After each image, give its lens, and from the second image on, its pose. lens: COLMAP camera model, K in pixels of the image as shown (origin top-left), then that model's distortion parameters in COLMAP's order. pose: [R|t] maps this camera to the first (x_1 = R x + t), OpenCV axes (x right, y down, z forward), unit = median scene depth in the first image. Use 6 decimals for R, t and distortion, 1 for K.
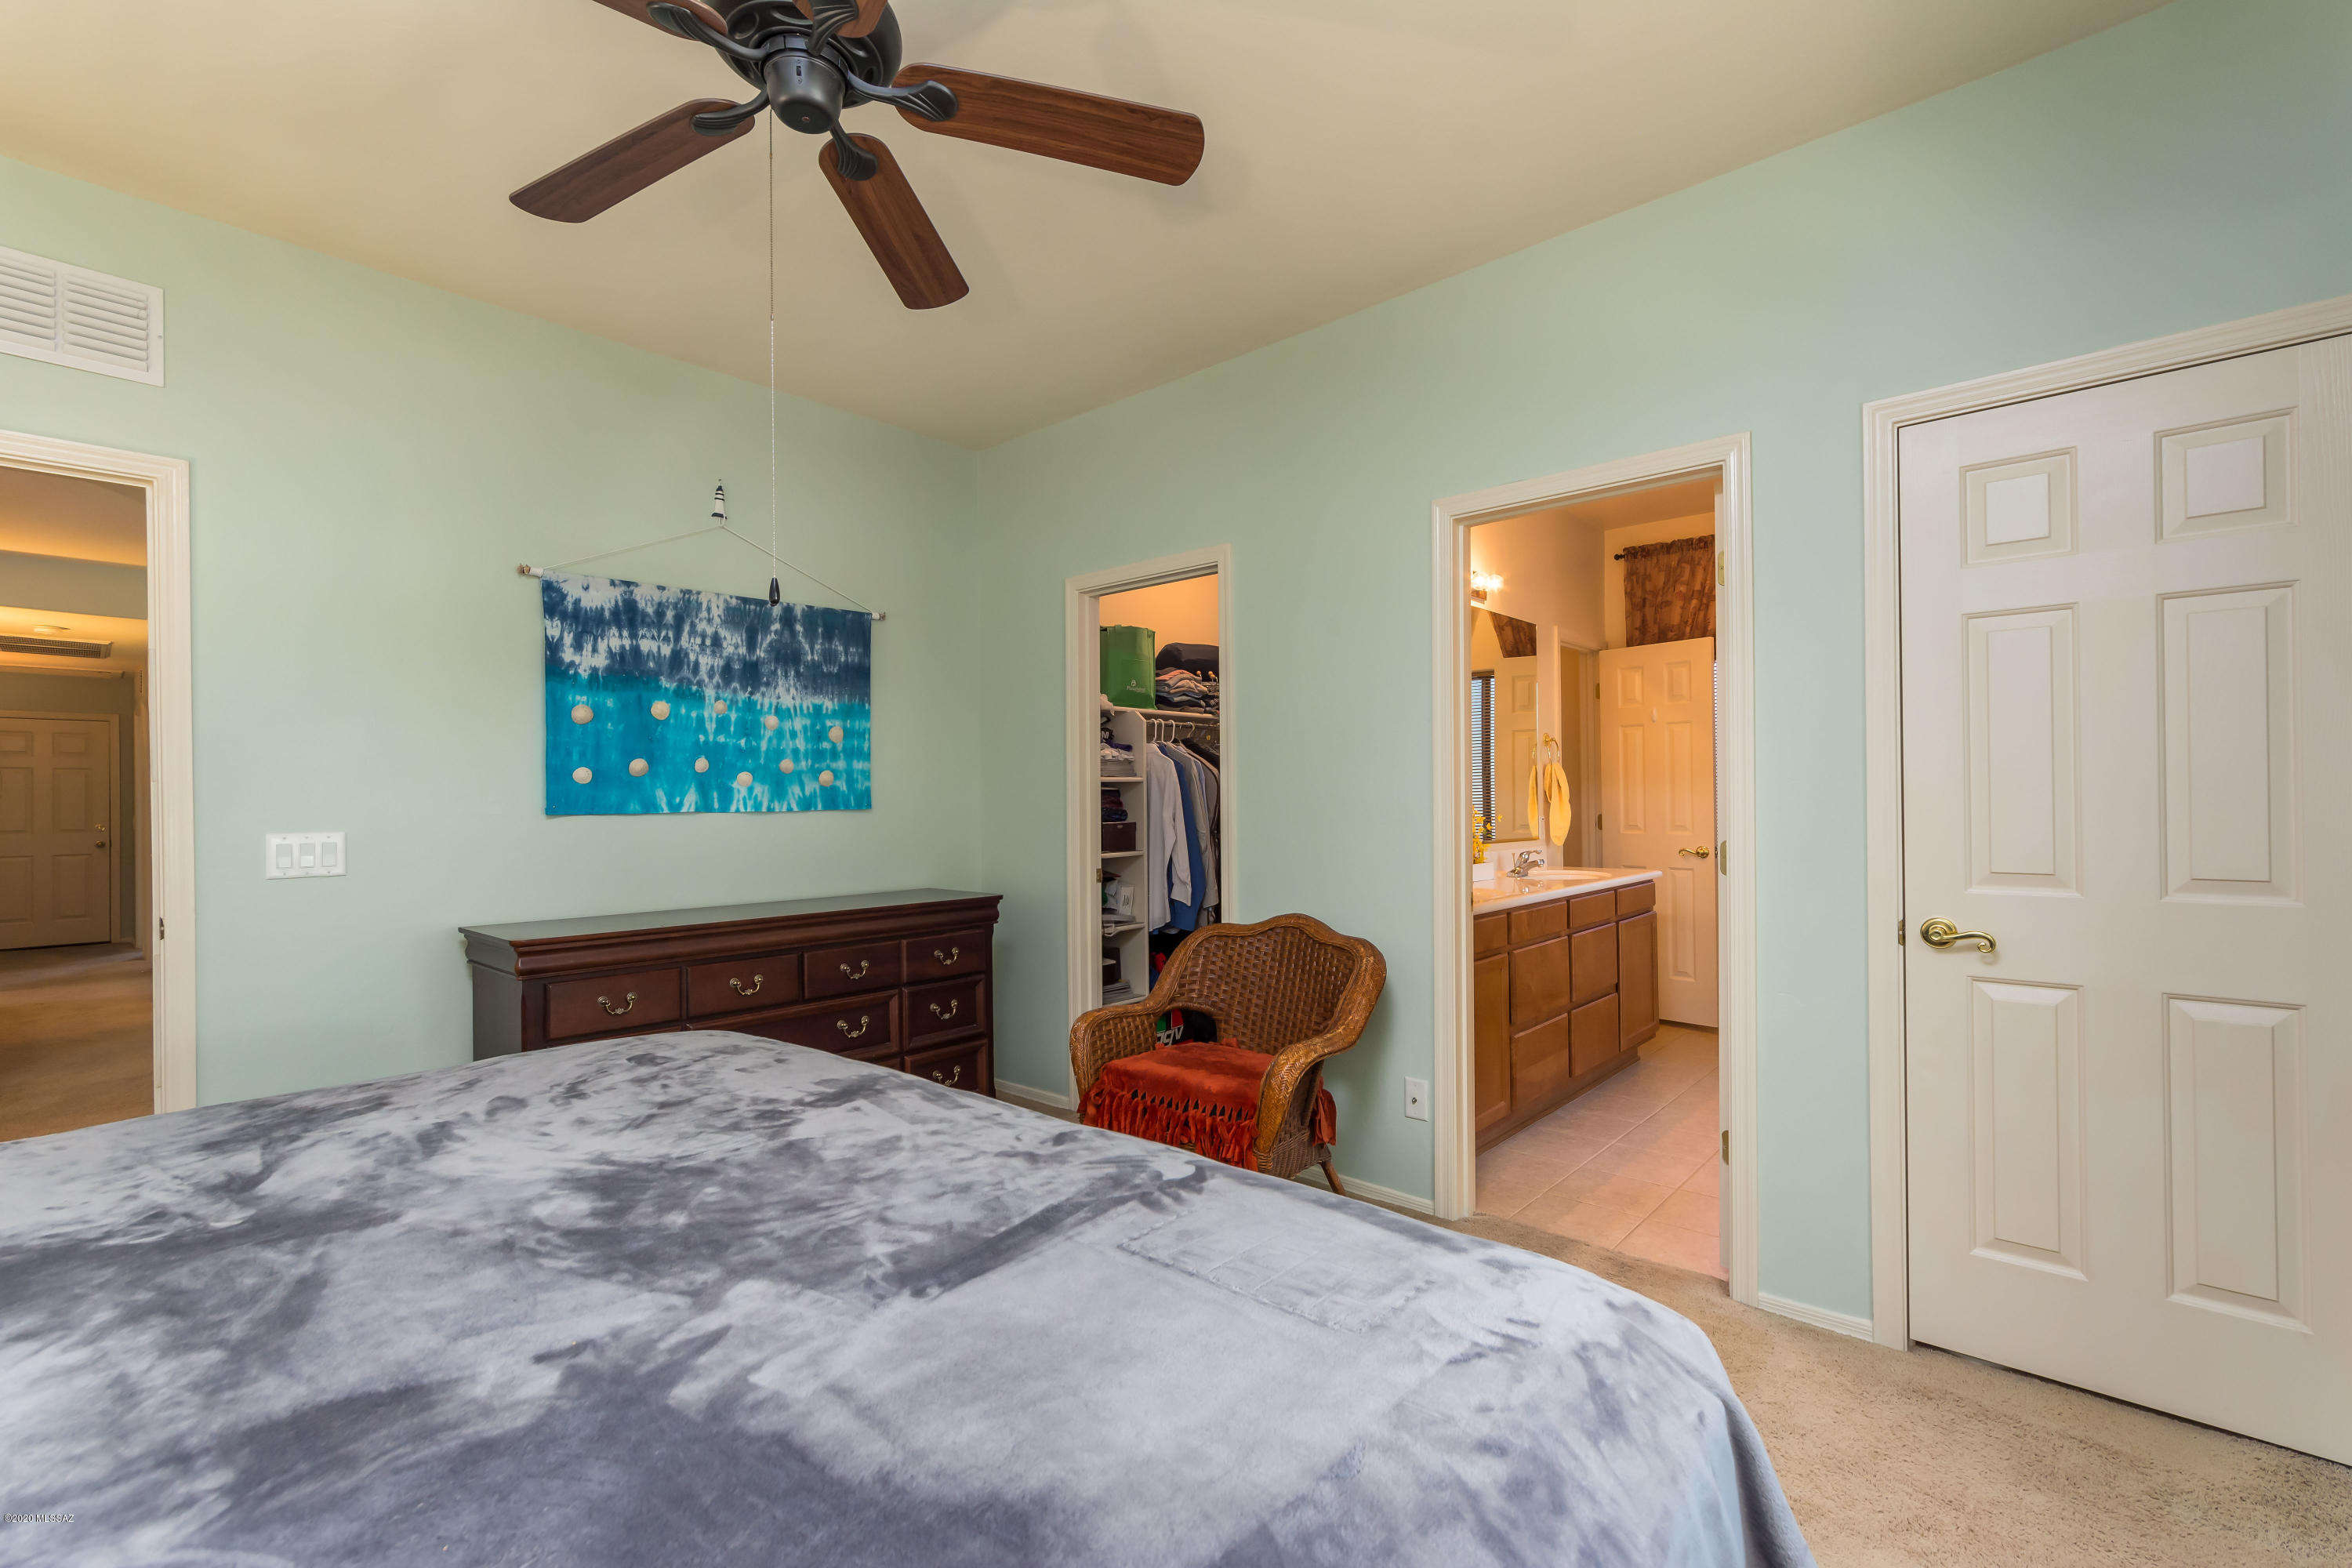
lens RADIAL K [[1024.0, 0, 1185.6], [0, 1024.0, 799.7], [0, 0, 1]] dist [-0.003091, 0.002213]
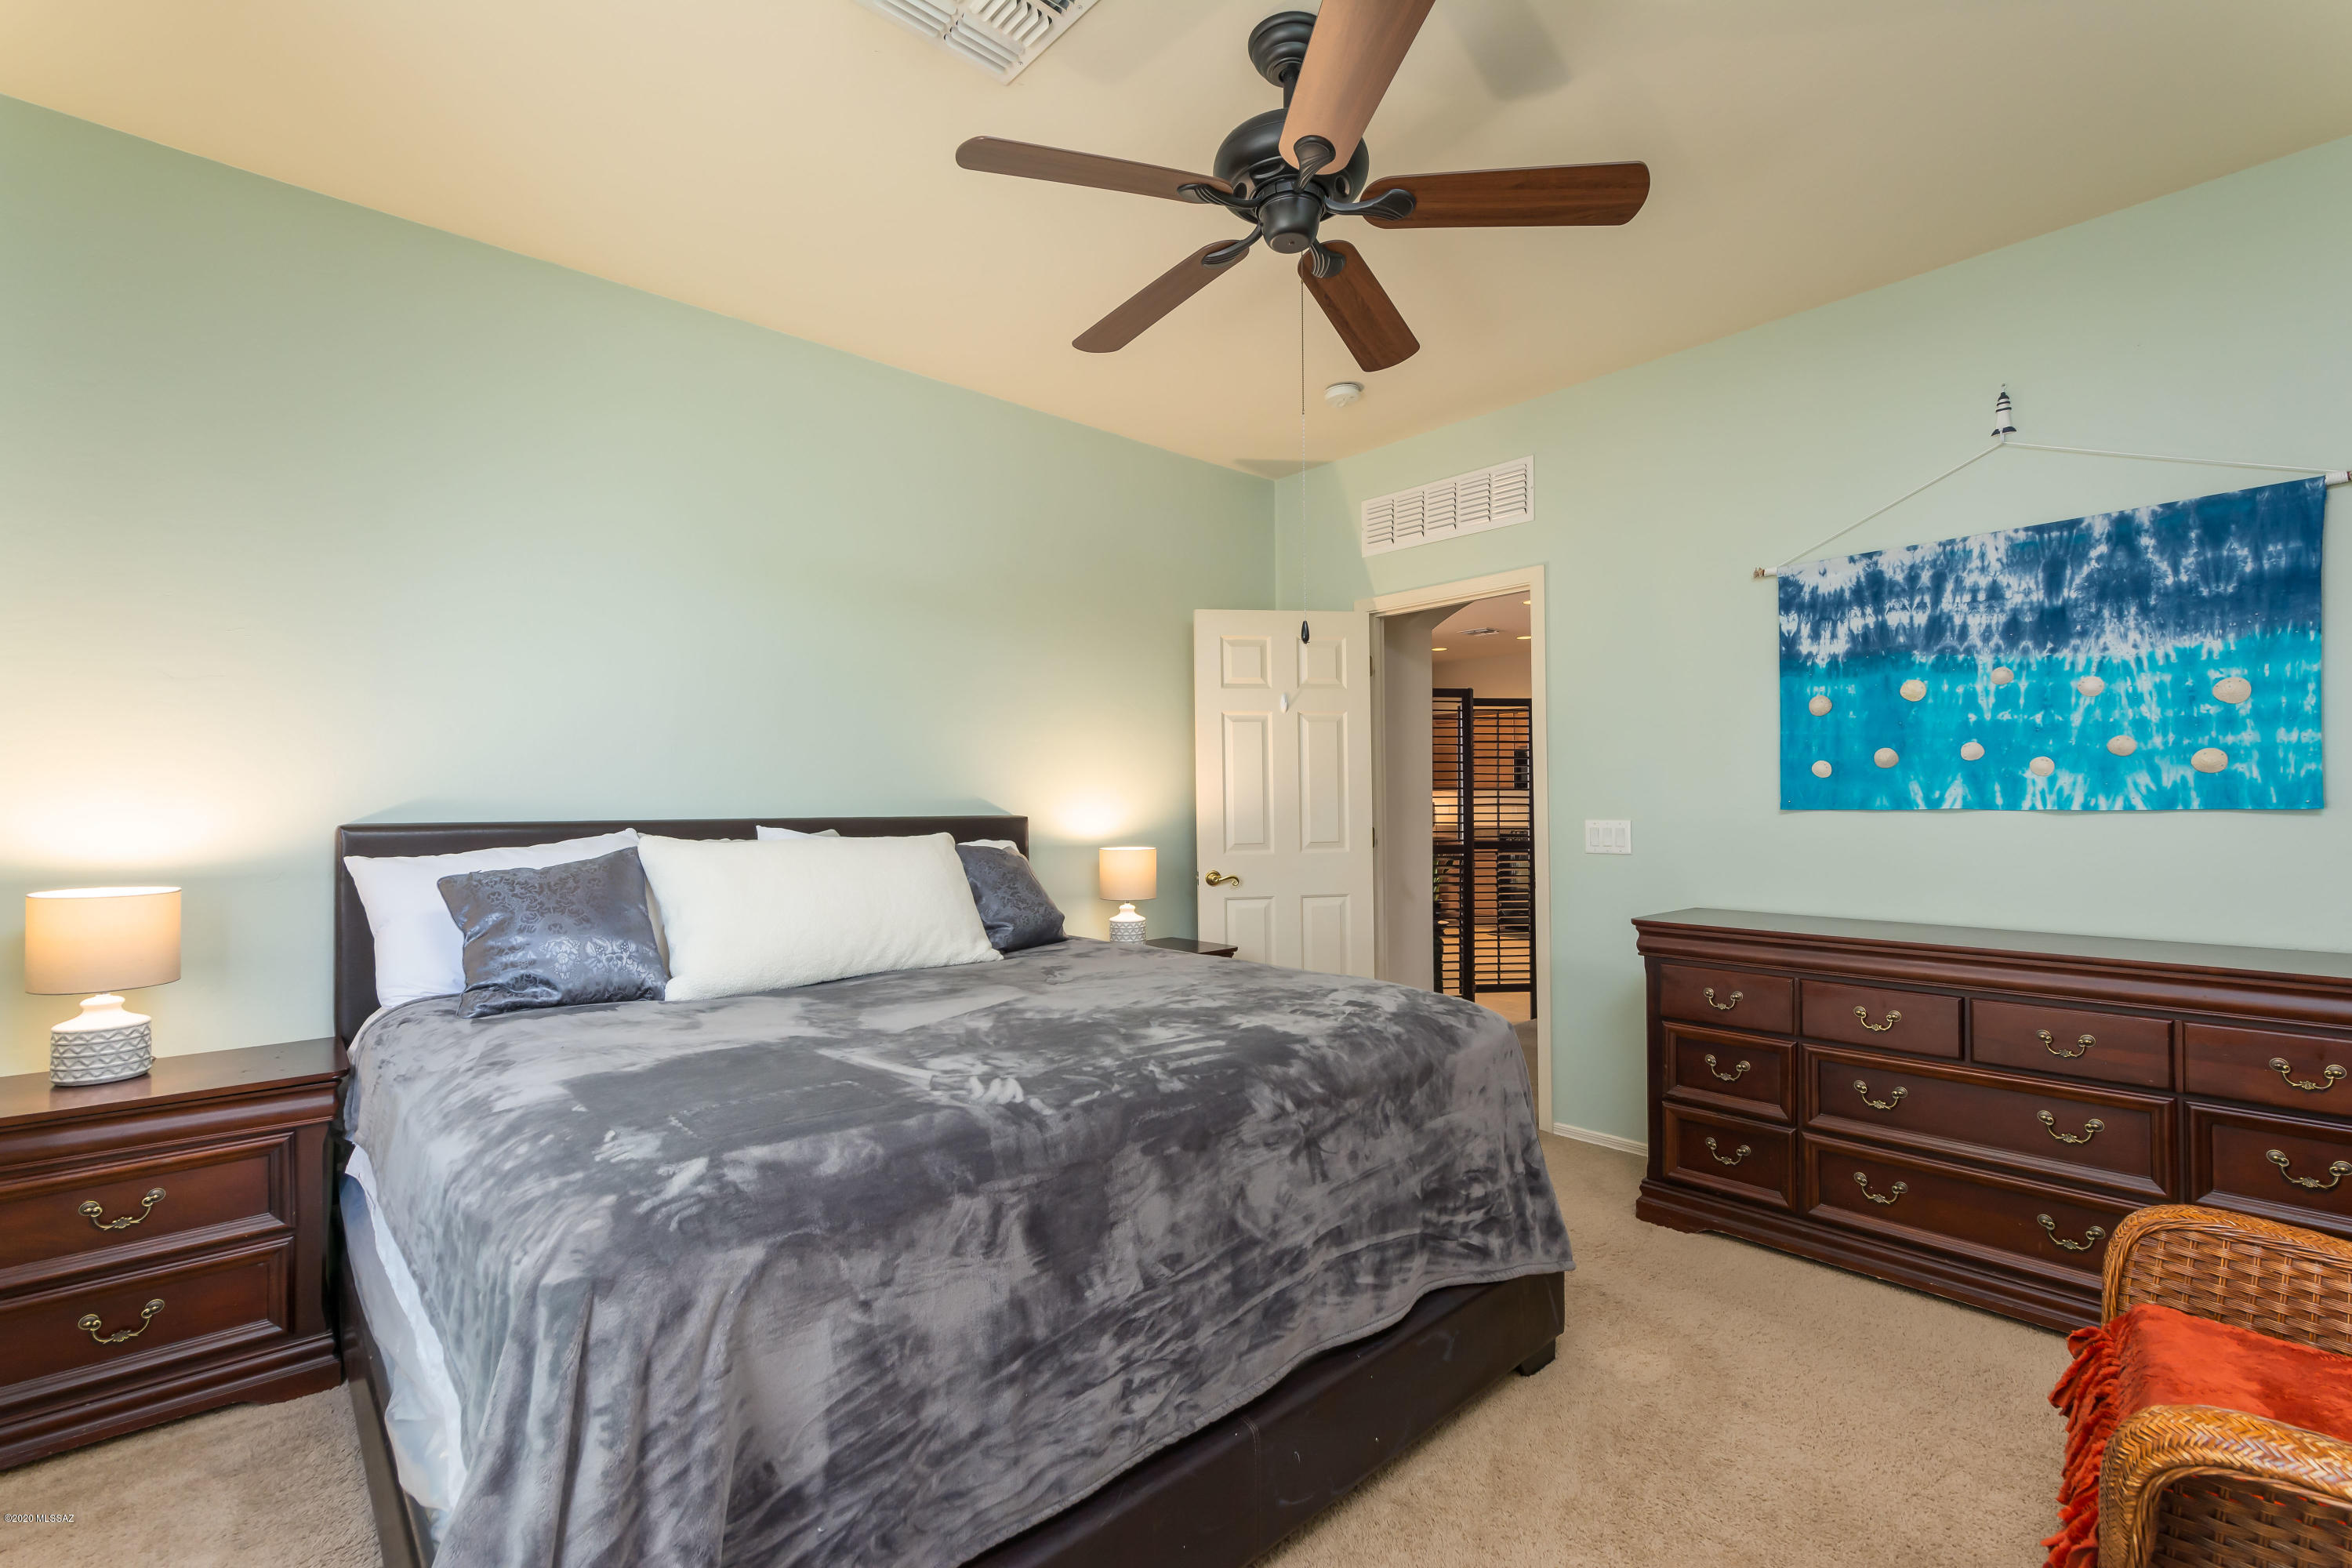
lens RADIAL K [[1024.0, 0, 1174.0], [0, 1024.0, 796.7], [0, 0, 1]] dist [-0.003091, 0.002213]
pose [[-0.116803, 0.004978, -0.993143, 0.397044], [0.005784, 0.999974, 0.004332, -0.004801], [0.993138, -0.005238, -0.116829, 0.460464]]
